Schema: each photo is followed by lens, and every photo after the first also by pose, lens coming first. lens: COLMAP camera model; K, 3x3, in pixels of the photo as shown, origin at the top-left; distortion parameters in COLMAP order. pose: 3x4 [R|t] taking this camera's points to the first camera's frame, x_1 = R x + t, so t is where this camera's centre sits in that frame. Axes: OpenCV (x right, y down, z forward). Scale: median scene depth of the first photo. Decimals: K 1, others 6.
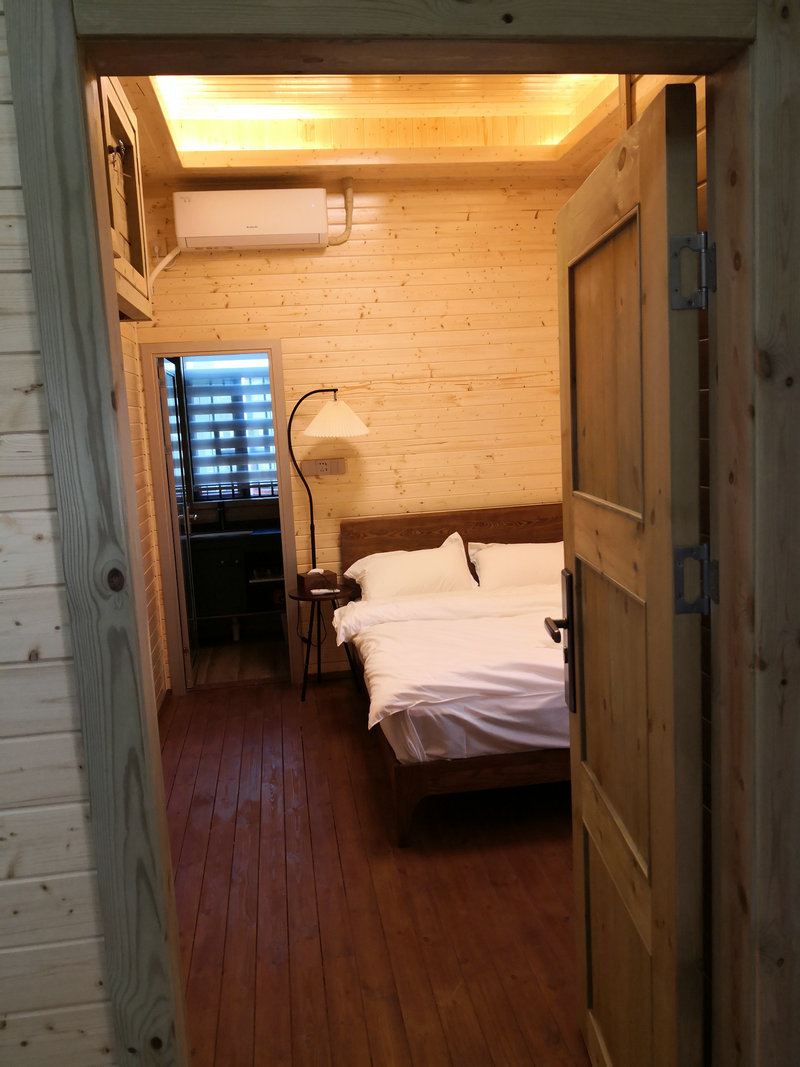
lens RADIAL K [[876.0, 0, 401.4], [0, 876.0, 526.8], [0, 0, 1]] dist [0.037835, -0.074670]
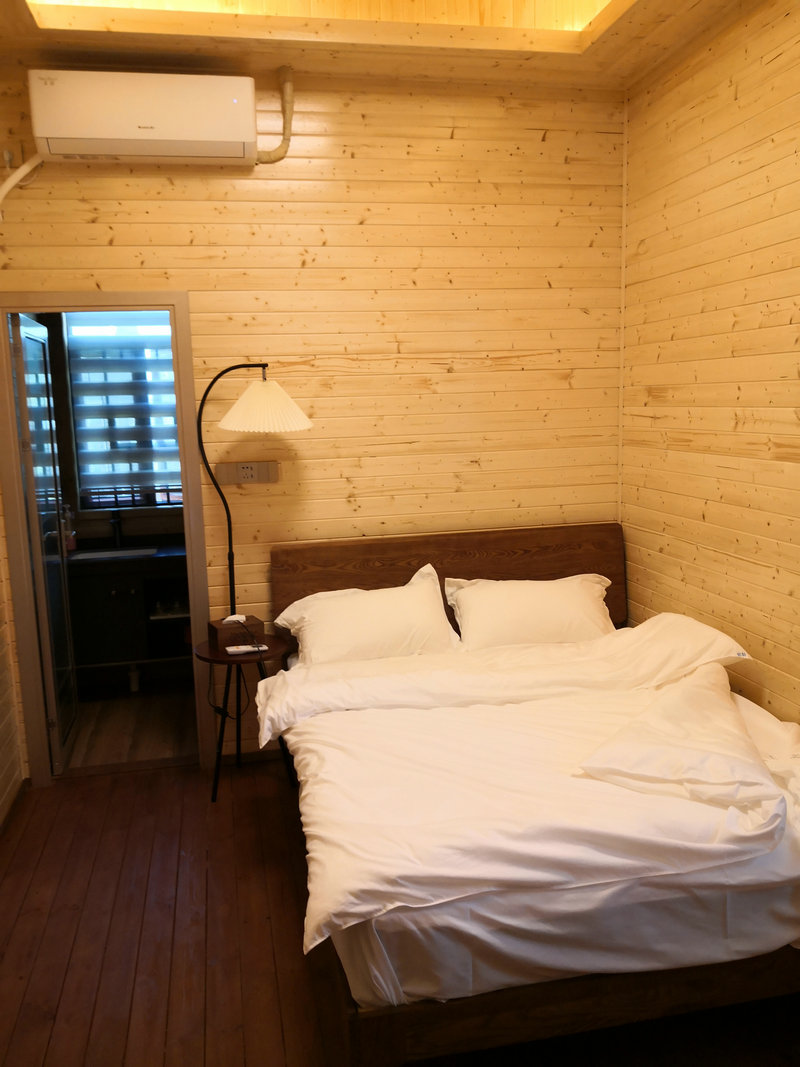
lens RADIAL K [[876.0, 0, 410.6], [0, 876.0, 523.9], [0, 0, 1]] dist [0.037835, -0.074670]
pose [[0.996997, 0.013287, 0.076290, -0.010244], [-0.014194, 0.999835, 0.011364, -0.037986], [-0.076127, -0.012413, 0.997021, 0.282279]]
